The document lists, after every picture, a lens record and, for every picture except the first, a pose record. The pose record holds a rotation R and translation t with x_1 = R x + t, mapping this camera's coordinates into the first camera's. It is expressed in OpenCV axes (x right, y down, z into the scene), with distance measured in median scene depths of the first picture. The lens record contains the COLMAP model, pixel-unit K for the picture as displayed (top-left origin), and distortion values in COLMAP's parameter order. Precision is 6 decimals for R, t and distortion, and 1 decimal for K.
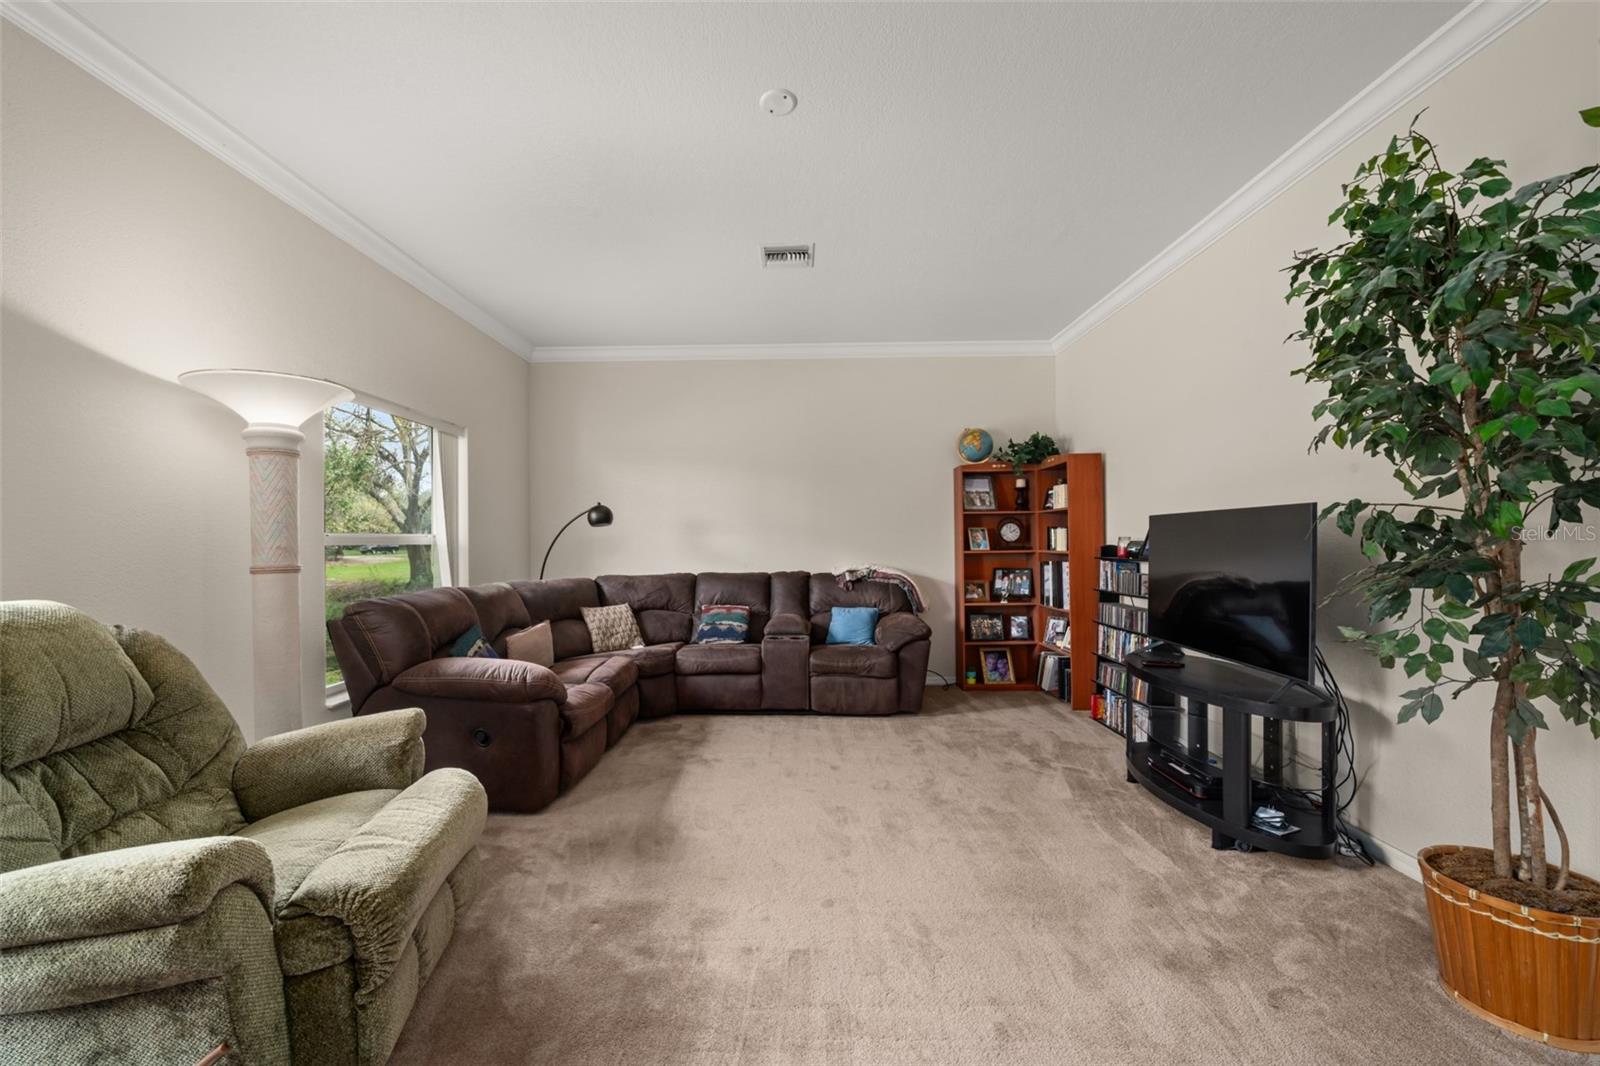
lens RADIAL K [[643.3, 0, 795.7], [0, 643.3, 539.1], [0, 0, 1]] dist [0.000448, -0.000098]
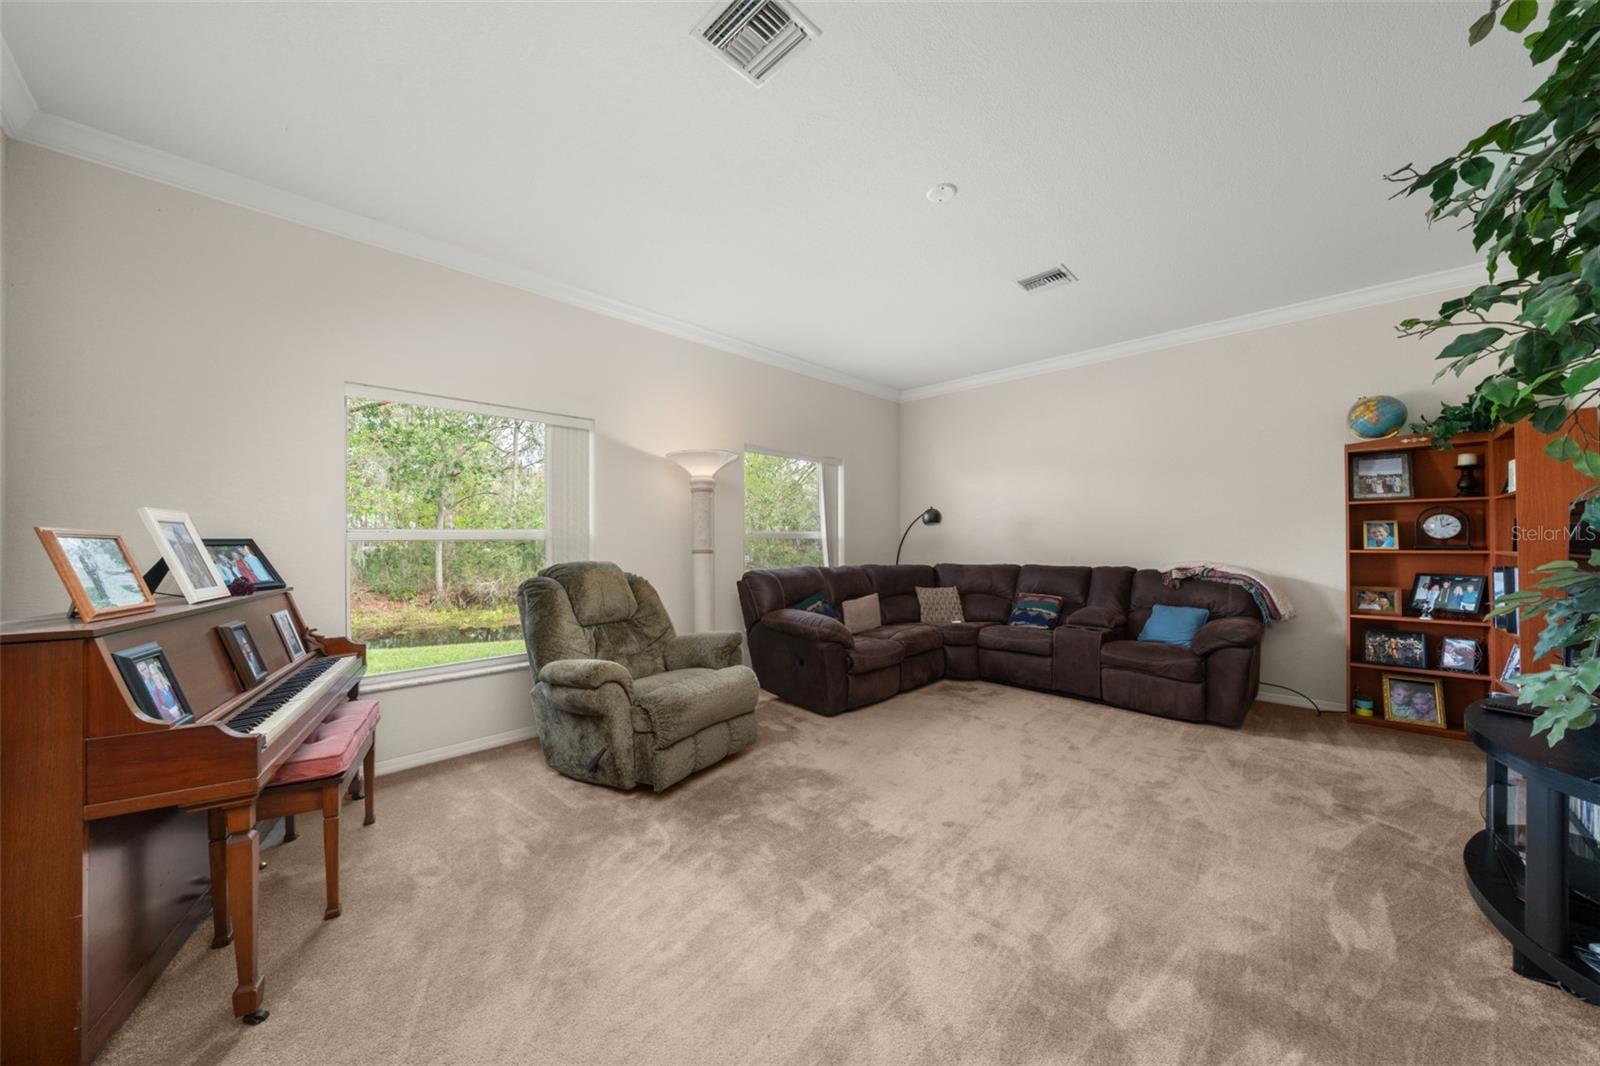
lens RADIAL K [[551.0, 0, 775.7], [0, 551.0, 537.0], [0, 0, 1]] dist [-0.000786, 0.000032]
pose [[0.708829, 0.002922, -0.705374, 0.242433], [0.000064, 0.999991, 0.004207, -0.000850], [0.705380, -0.003027, 0.708823, -0.002720]]
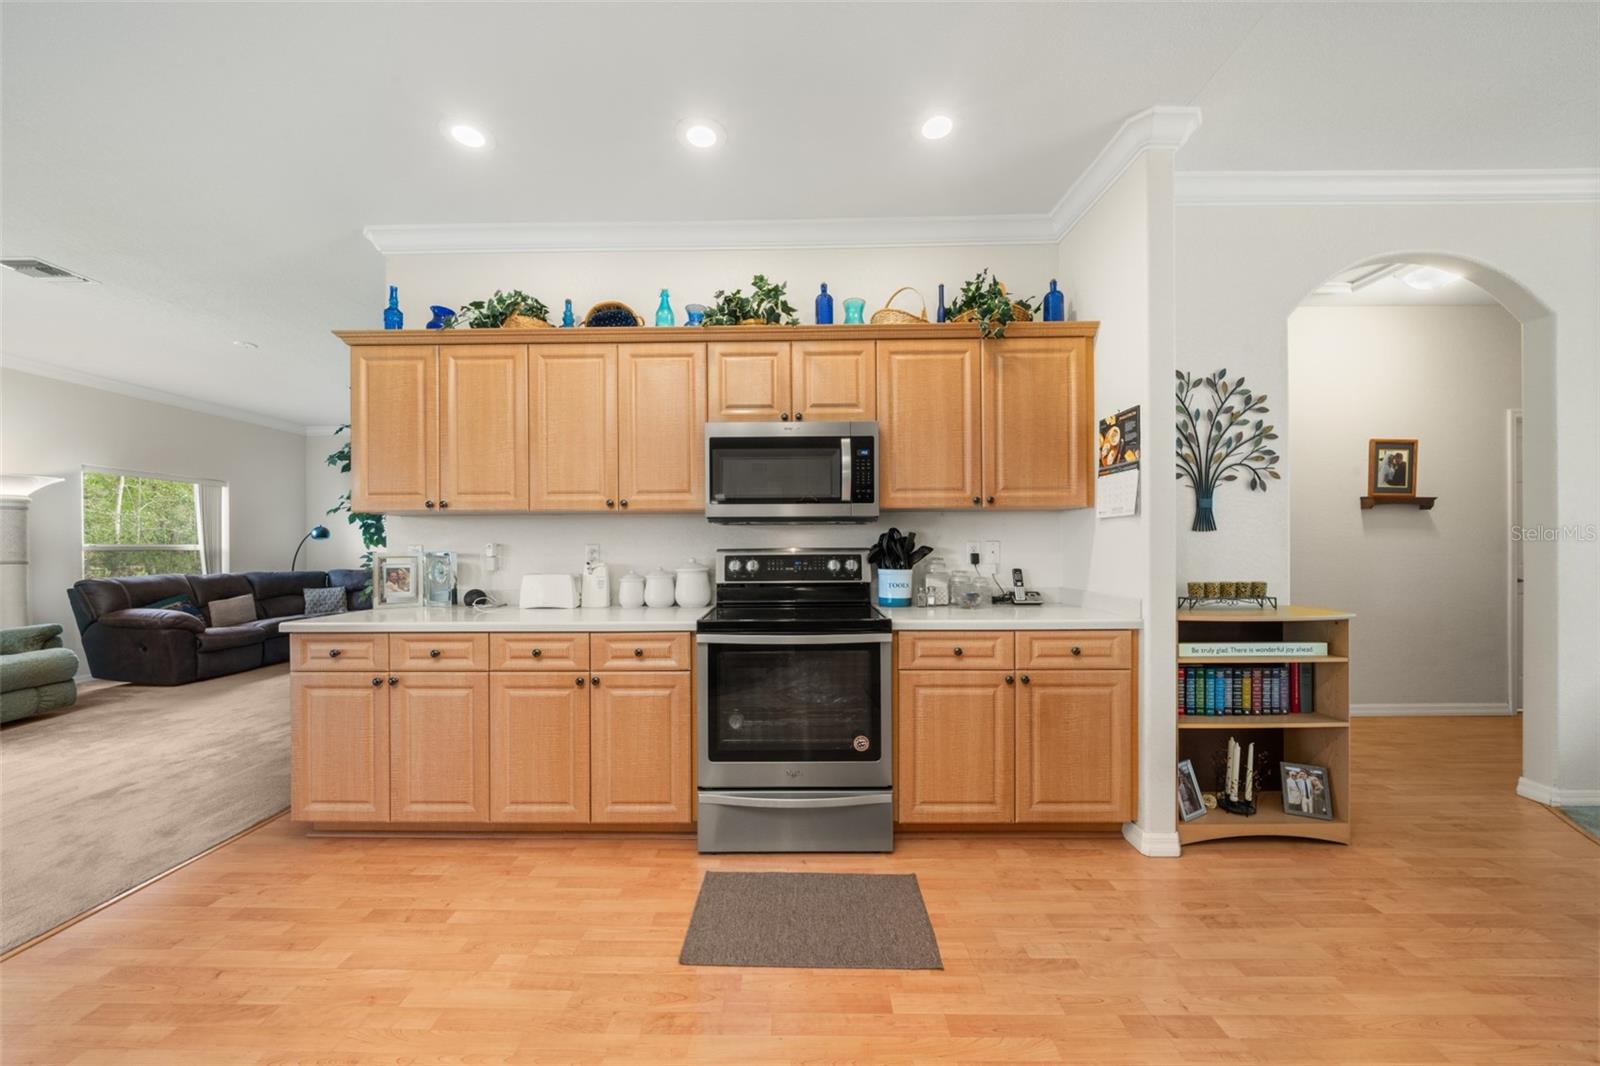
lens RADIAL K [[554.8, 0, 793.8], [0, 554.8, 546.1], [0, 0, 1]] dist [-0.005197, -0.000049]
pose [[0.999907, -0.000229, 0.013638, 0.854513], [0.000202, 0.999998, 0.001951, -0.005055], [-0.013638, -0.001948, 0.999905, -0.416365]]
